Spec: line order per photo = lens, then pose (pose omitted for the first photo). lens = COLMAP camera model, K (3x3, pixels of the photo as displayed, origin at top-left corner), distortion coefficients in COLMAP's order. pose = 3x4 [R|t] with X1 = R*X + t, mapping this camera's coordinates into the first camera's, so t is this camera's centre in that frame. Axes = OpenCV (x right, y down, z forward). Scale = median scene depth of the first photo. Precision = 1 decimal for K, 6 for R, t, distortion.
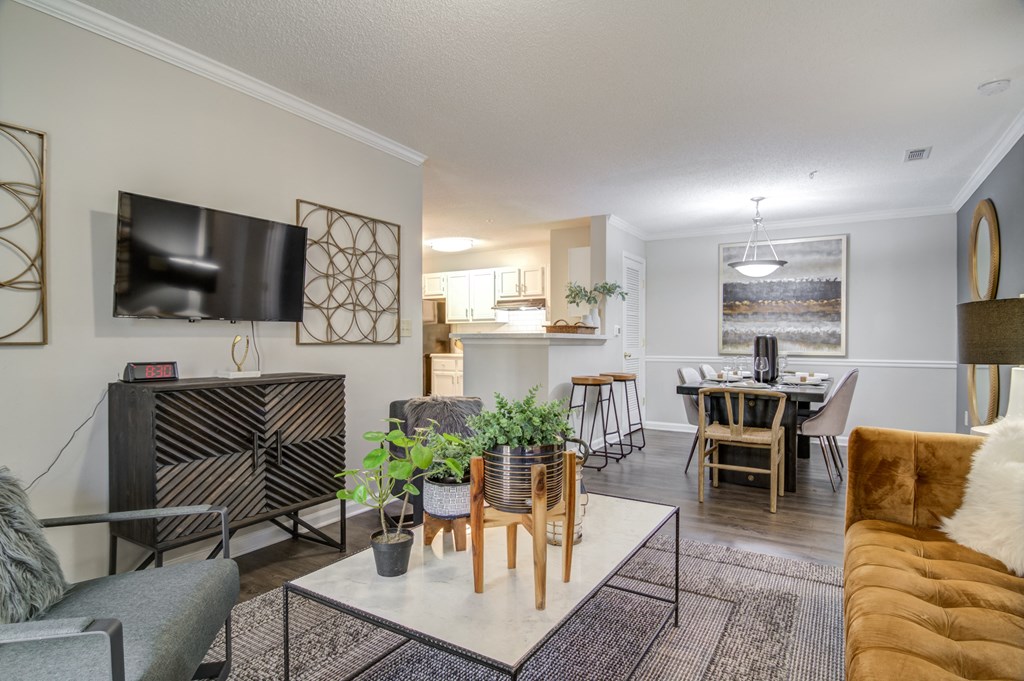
lens RADIAL K [[541.9, 0, 510.5], [0, 541.9, 347.1], [0, 0, 1]] dist [-0.006873, -0.002317]
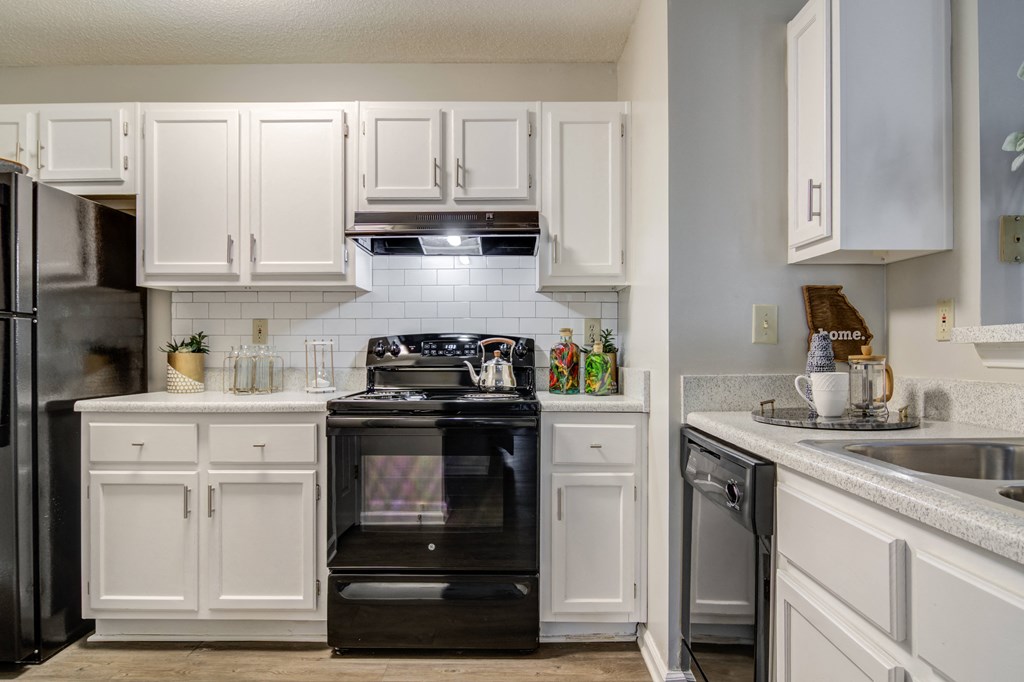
lens RADIAL K [[601.6, 0, 503.5], [0, 601.6, 336.6], [0, 0, 1]] dist [0.002024, -0.007684]
pose [[0.860318, 0.005034, 0.509733, -0.159392], [0.004306, 0.999844, -0.017141, -0.015943], [-0.509739, 0.016941, 0.860162, 0.886935]]
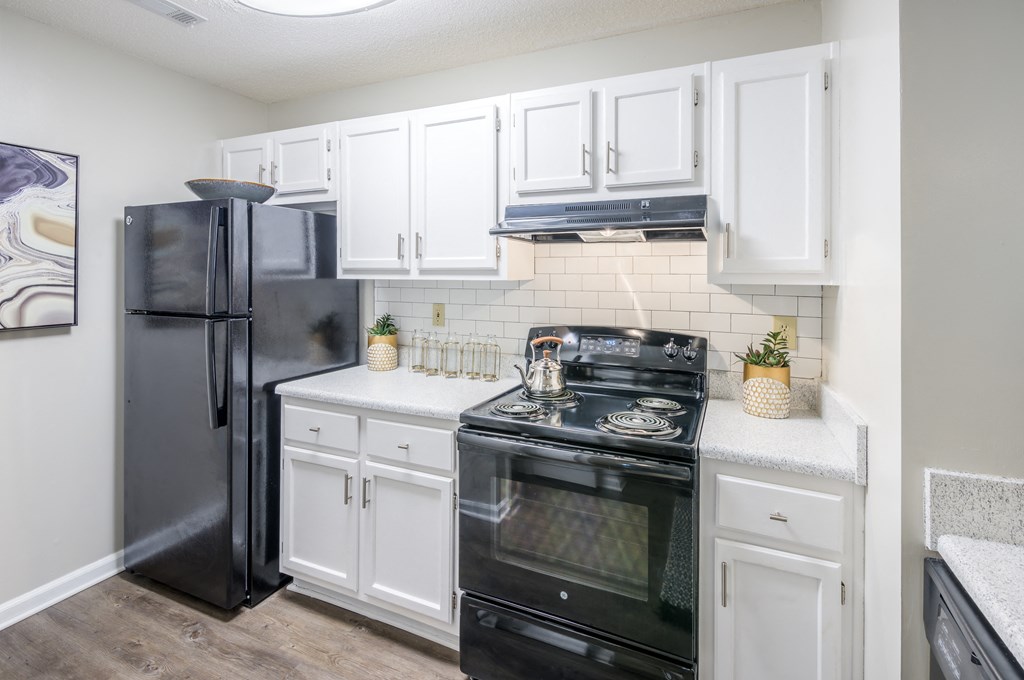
lens RADIAL K [[477.1, 0, 510.1], [0, 477.1, 271.5], [0, 0, 1]] dist [0.009542, -0.006060]
pose [[0.991860, 0.002168, 0.127315, -0.072528], [-0.001105, 0.999964, -0.008424, -0.063692], [-0.127328, 0.008215, 0.991827, 0.974110]]
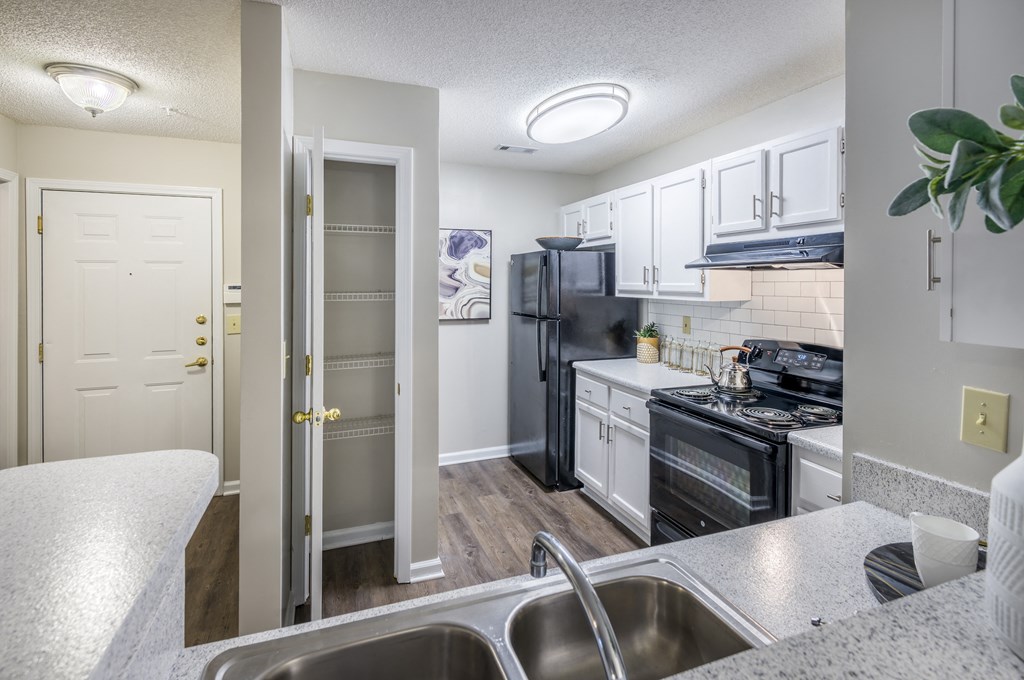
lens RADIAL K [[477.1, 0, 523.0], [0, 477.1, 278.2], [0, 0, 1]] dist [0.009542, -0.006060]
pose [[0.803185, -0.005467, -0.595705, 0.093391], [-0.003151, 0.999905, -0.013424, -0.075123], [0.595722, 0.012659, 0.803091, 0.849892]]
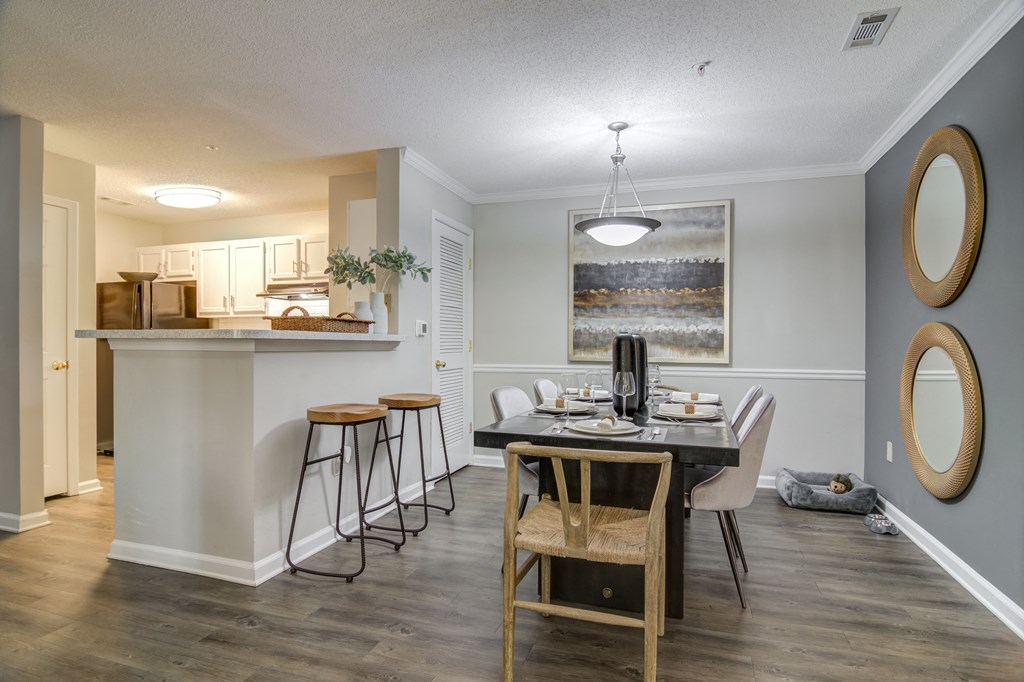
lens RADIAL K [[541.9, 0, 506.7], [0, 541.9, 349.6], [0, 0, 1]] dist [-0.006873, -0.002317]
pose [[0.974689, -0.002541, 0.223553, 0.153957], [0.001844, 0.999993, 0.003323, -0.006213], [-0.223559, -0.002827, 0.974686, 0.337687]]
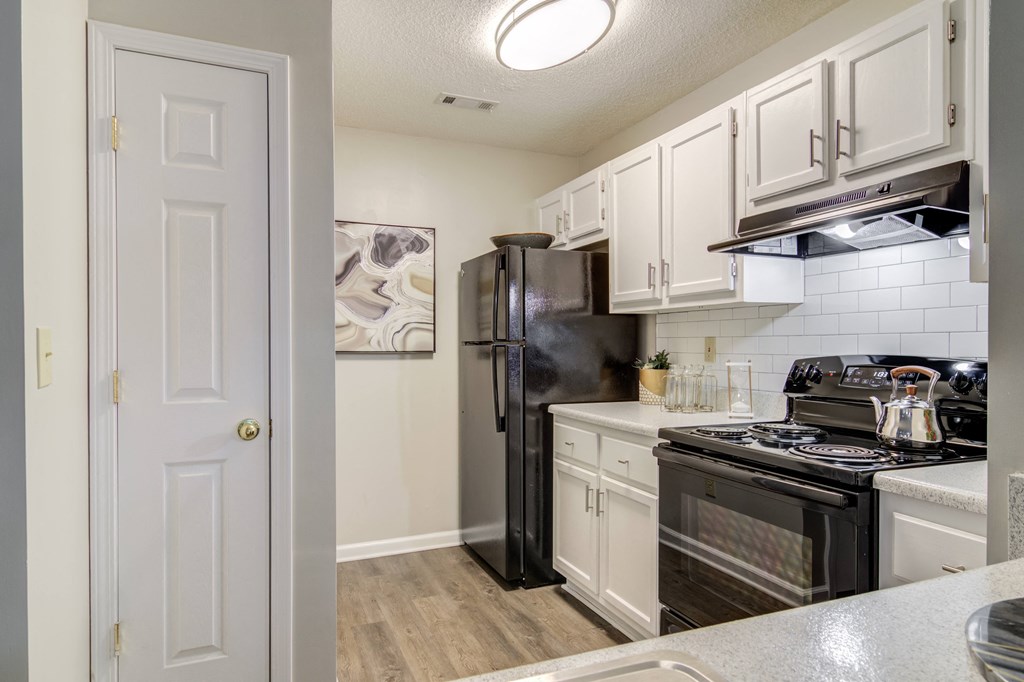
lens RADIAL K [[601.6, 0, 519.0], [0, 601.6, 345.0], [0, 0, 1]] dist [0.002024, -0.007684]
pose [[0.820468, -0.005756, -0.571663, 0.068496], [0.005922, 0.999981, -0.001569, -0.033204], [0.571662, -0.002098, 0.820487, 0.917377]]
